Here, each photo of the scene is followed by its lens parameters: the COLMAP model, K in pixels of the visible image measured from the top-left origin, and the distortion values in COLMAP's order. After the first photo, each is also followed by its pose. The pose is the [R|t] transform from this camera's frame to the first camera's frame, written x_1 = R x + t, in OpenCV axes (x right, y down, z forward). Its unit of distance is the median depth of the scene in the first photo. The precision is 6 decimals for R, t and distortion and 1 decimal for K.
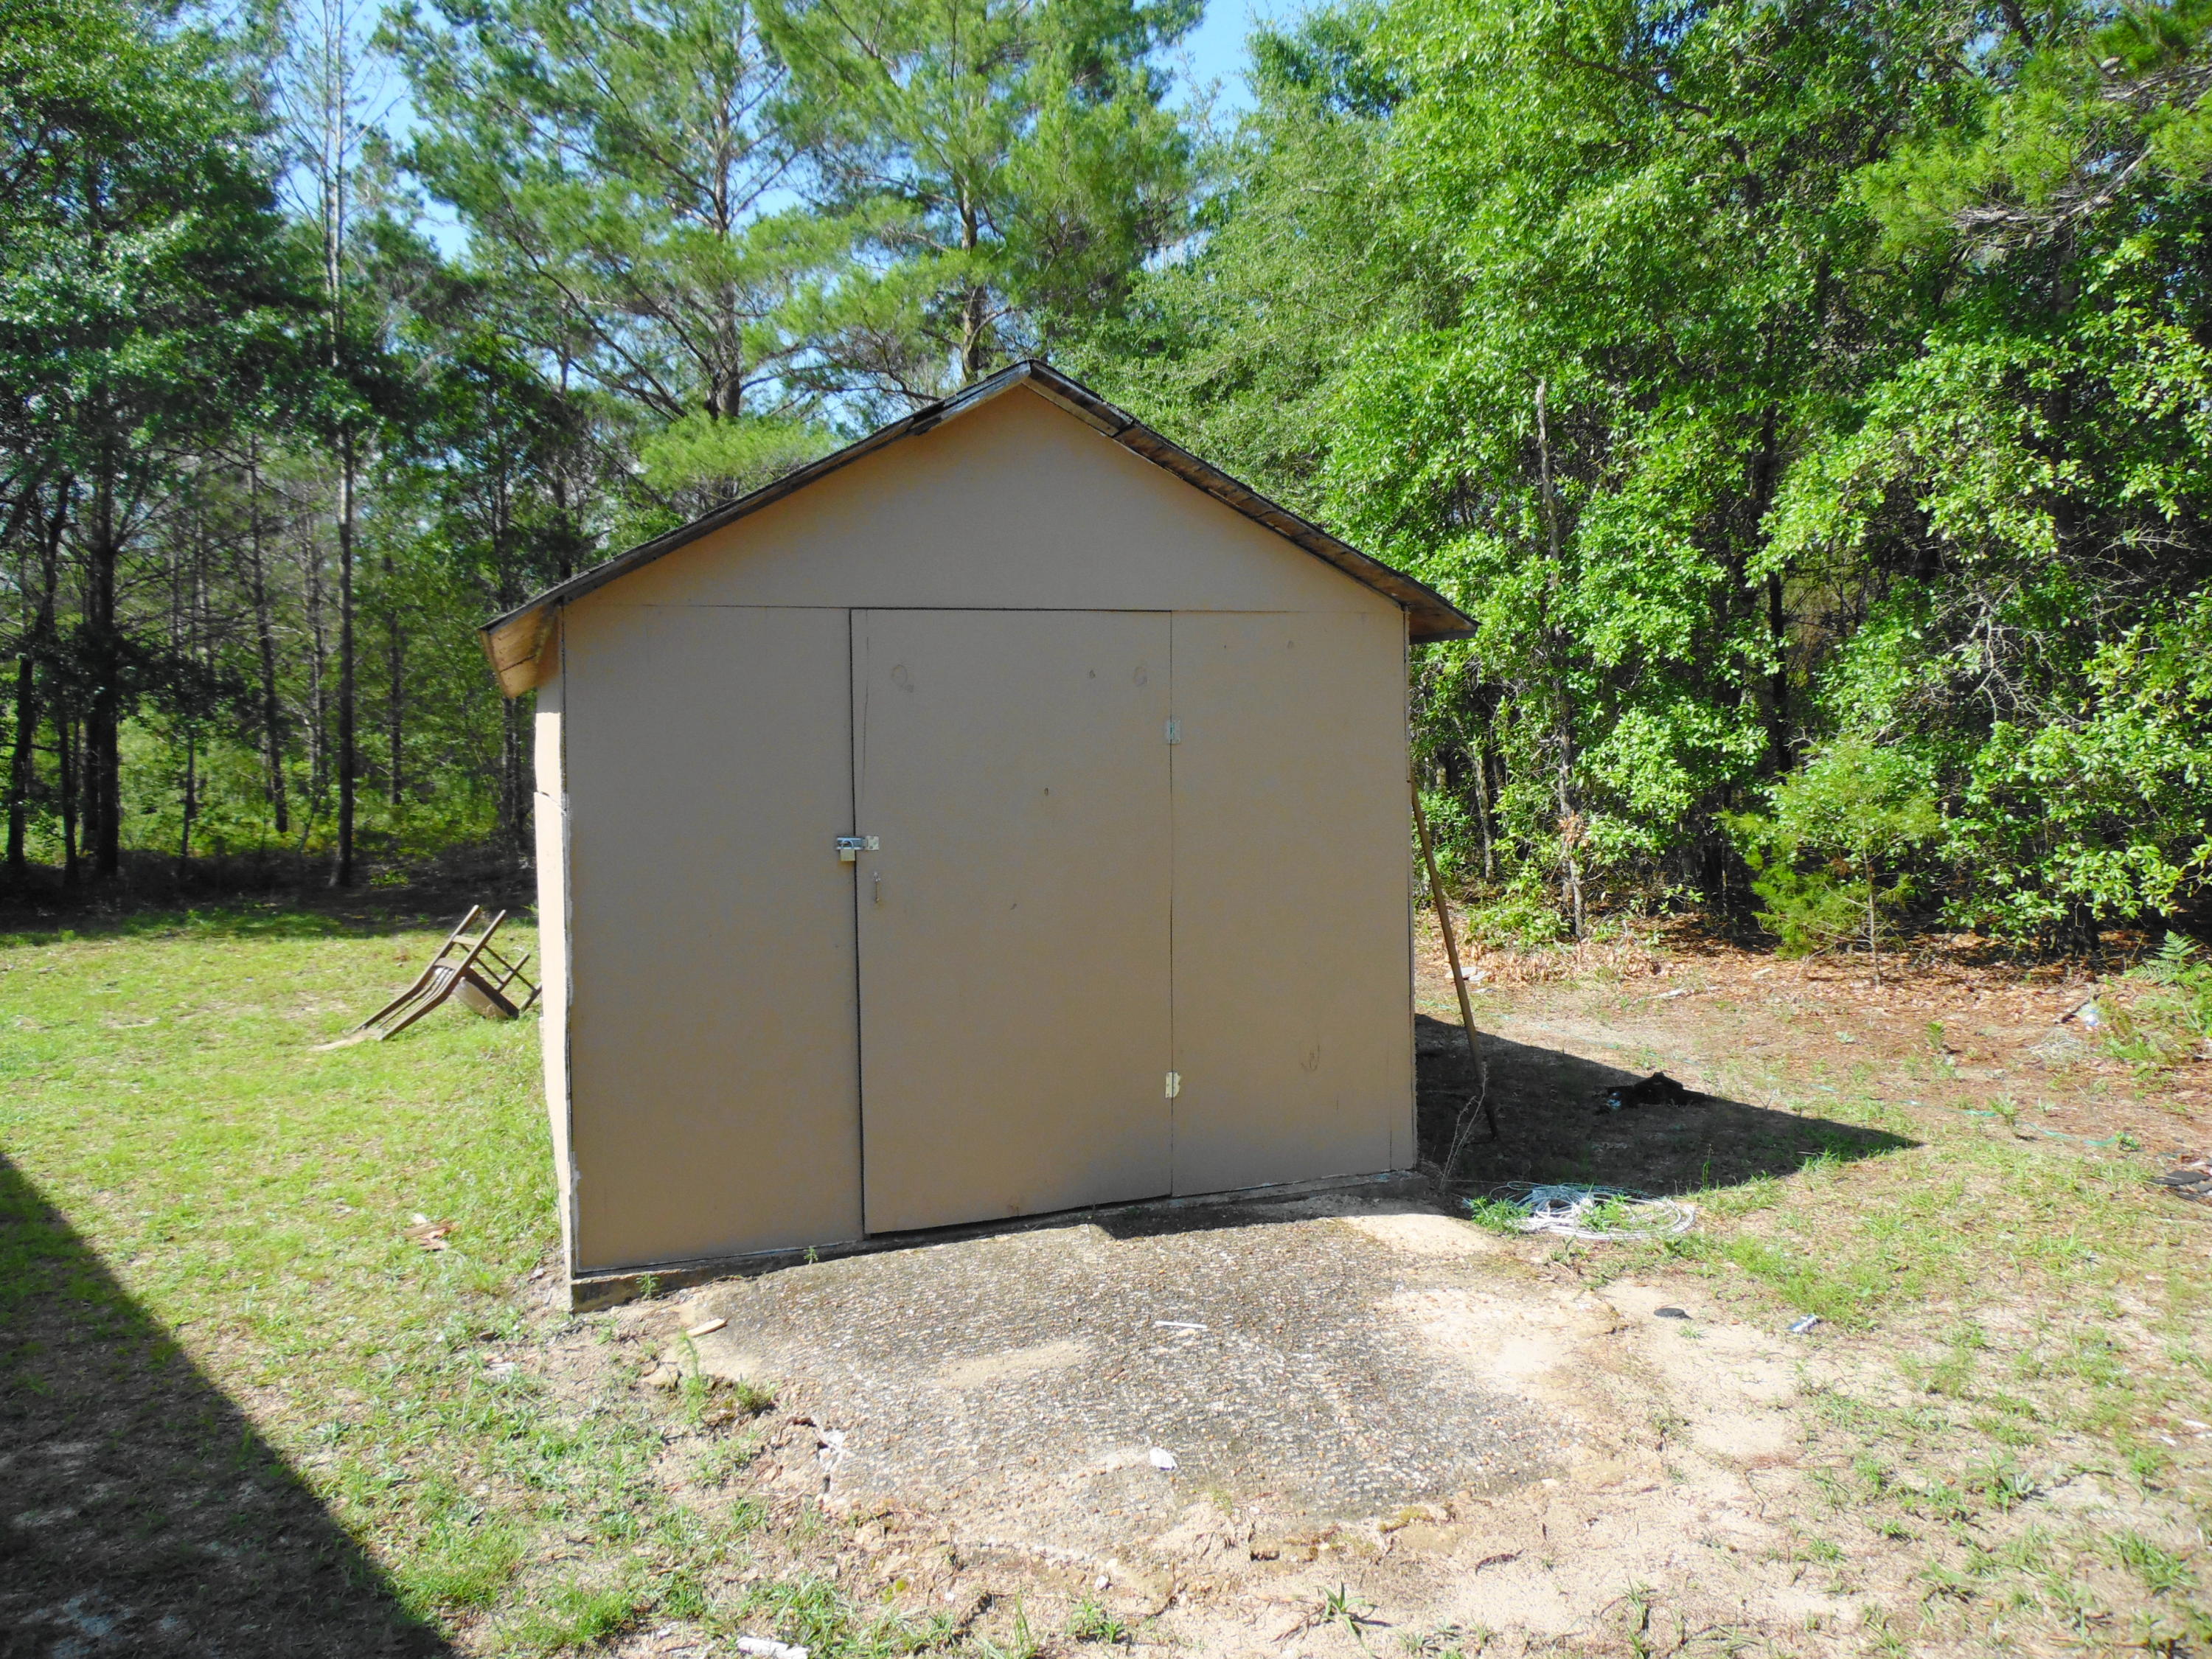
lens RADIAL K [[1655.5, 0, 1103.9], [0, 1655.5, 834.2], [0, 0, 1]] dist [-0.033040, 0.063353]
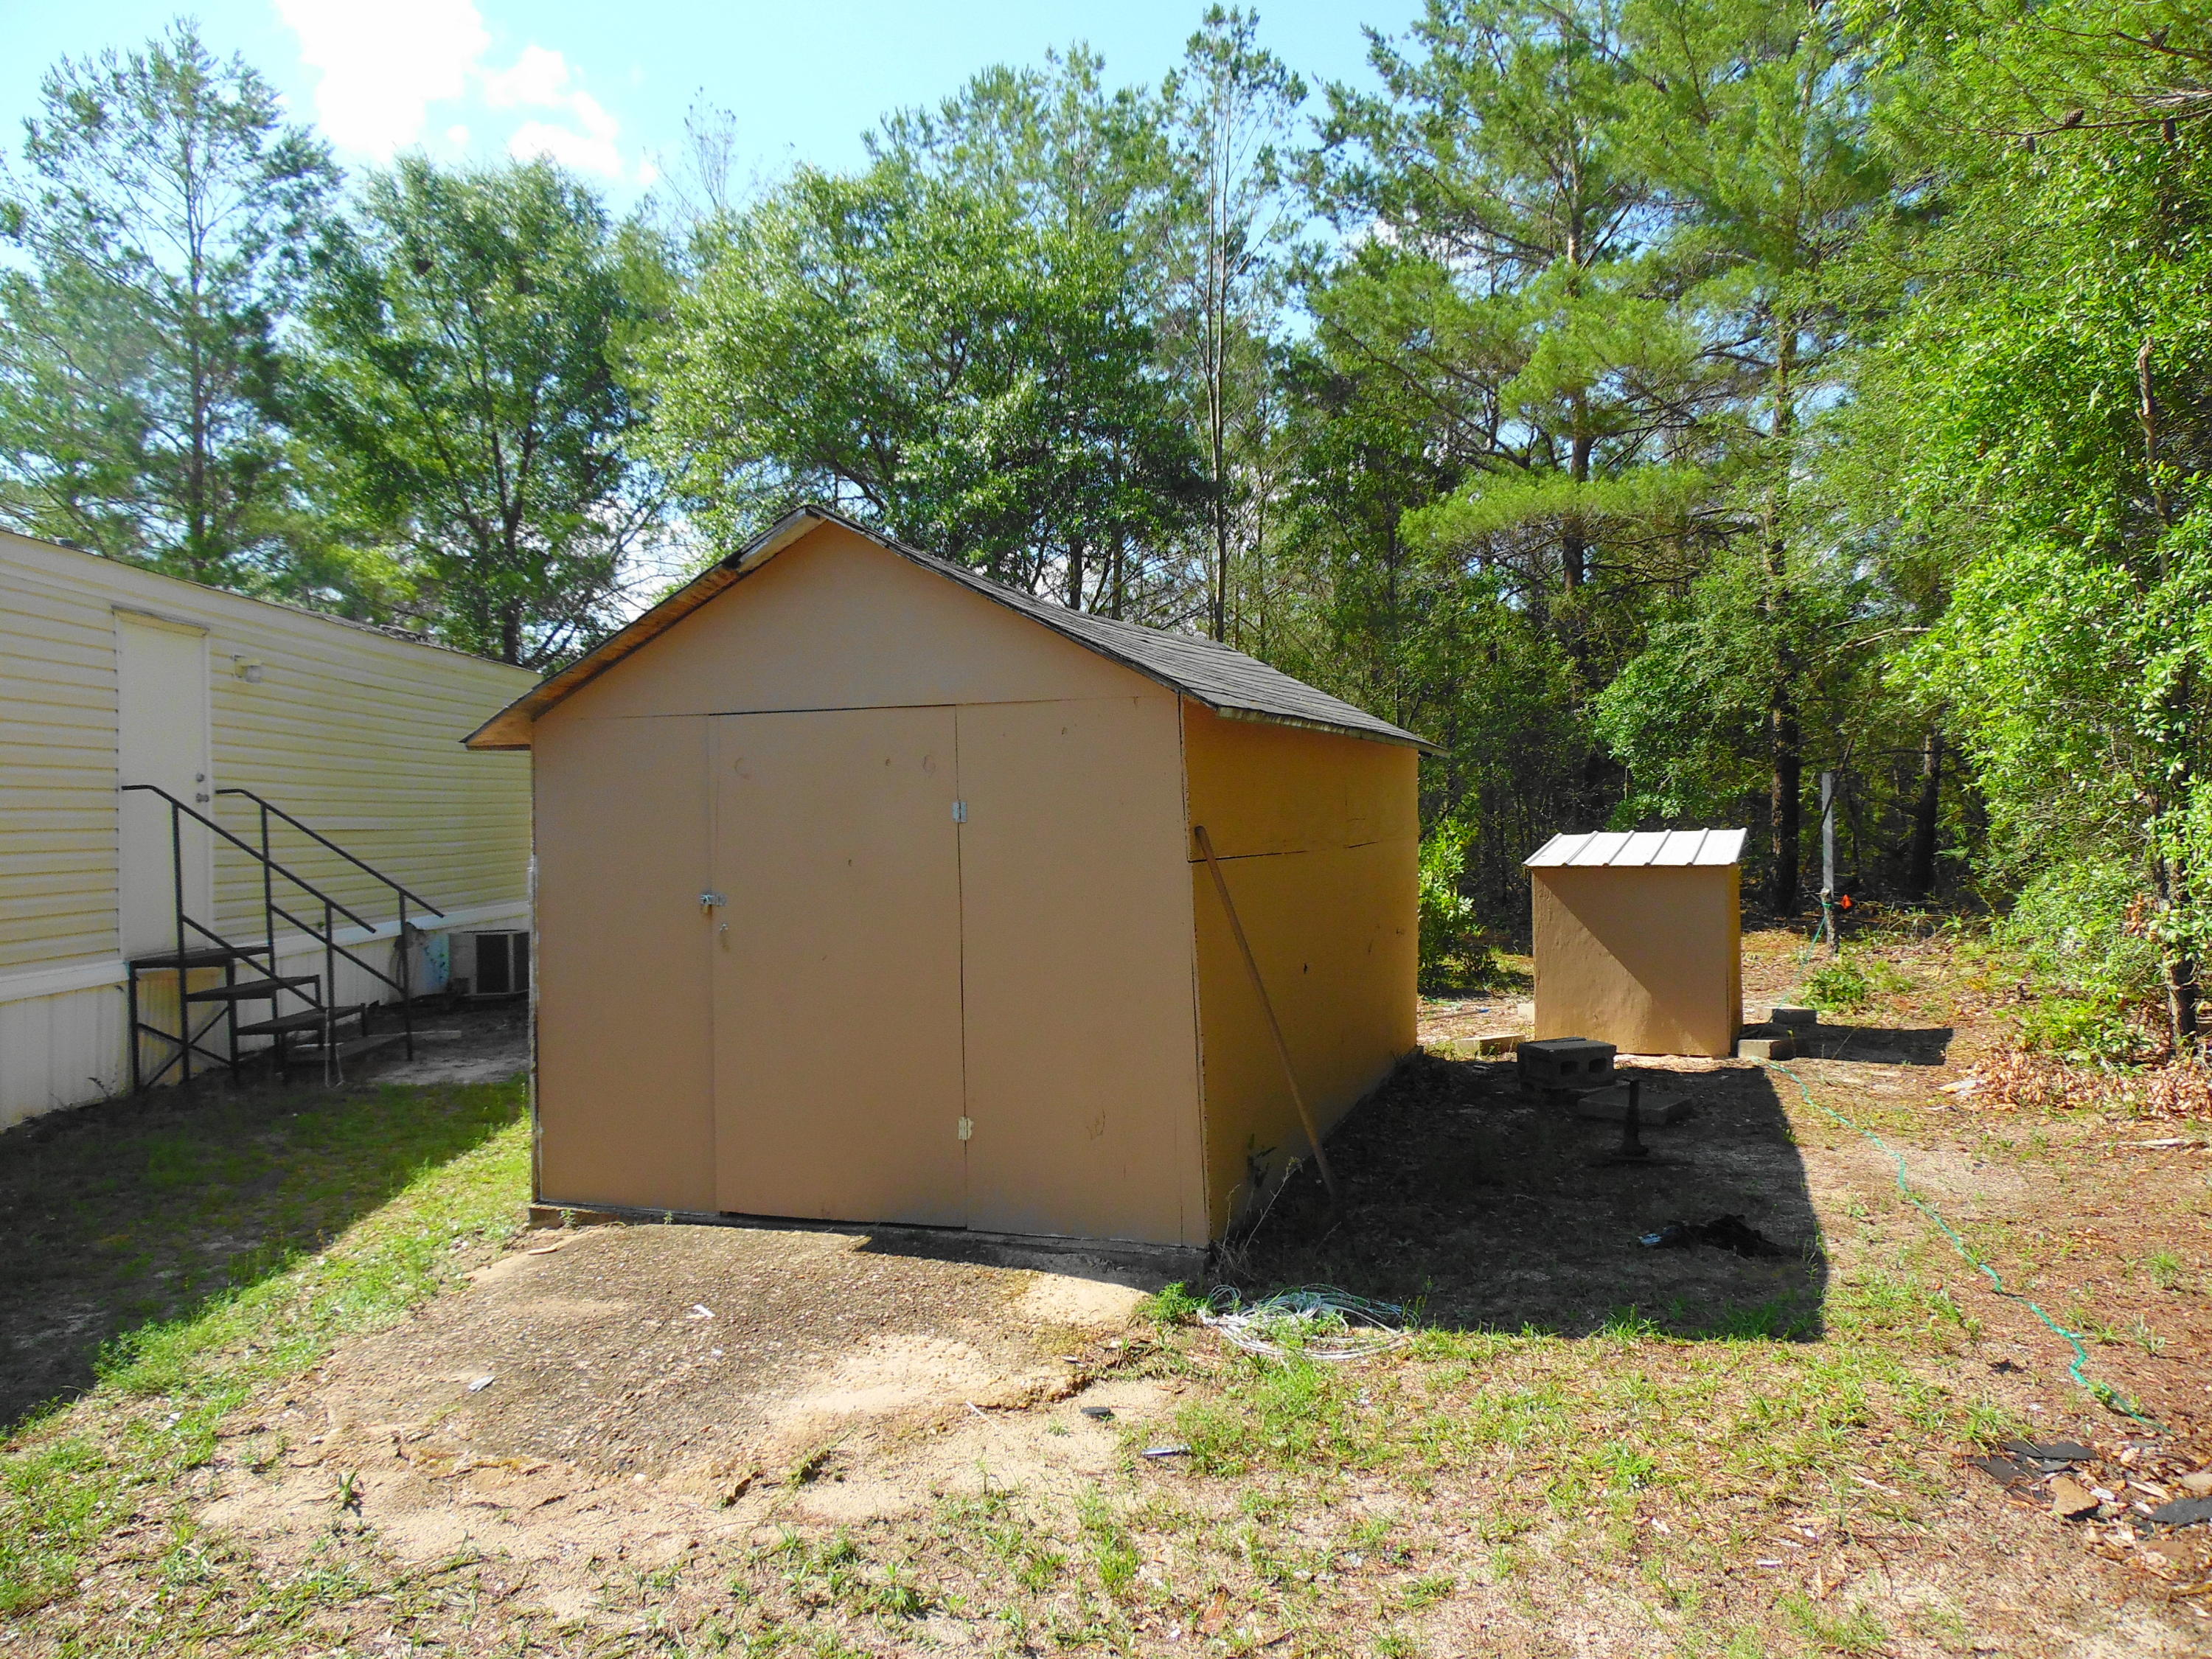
lens RADIAL K [[1655.5, 0, 1095.7], [0, 1655.5, 829.5], [0, 0, 1]] dist [-0.033040, 0.063353]
pose [[0.769581, 0.016083, -0.638346, 0.879828], [-0.031990, 0.999399, -0.013386, -0.040106], [0.637747, 0.030723, 0.769633, 0.209496]]
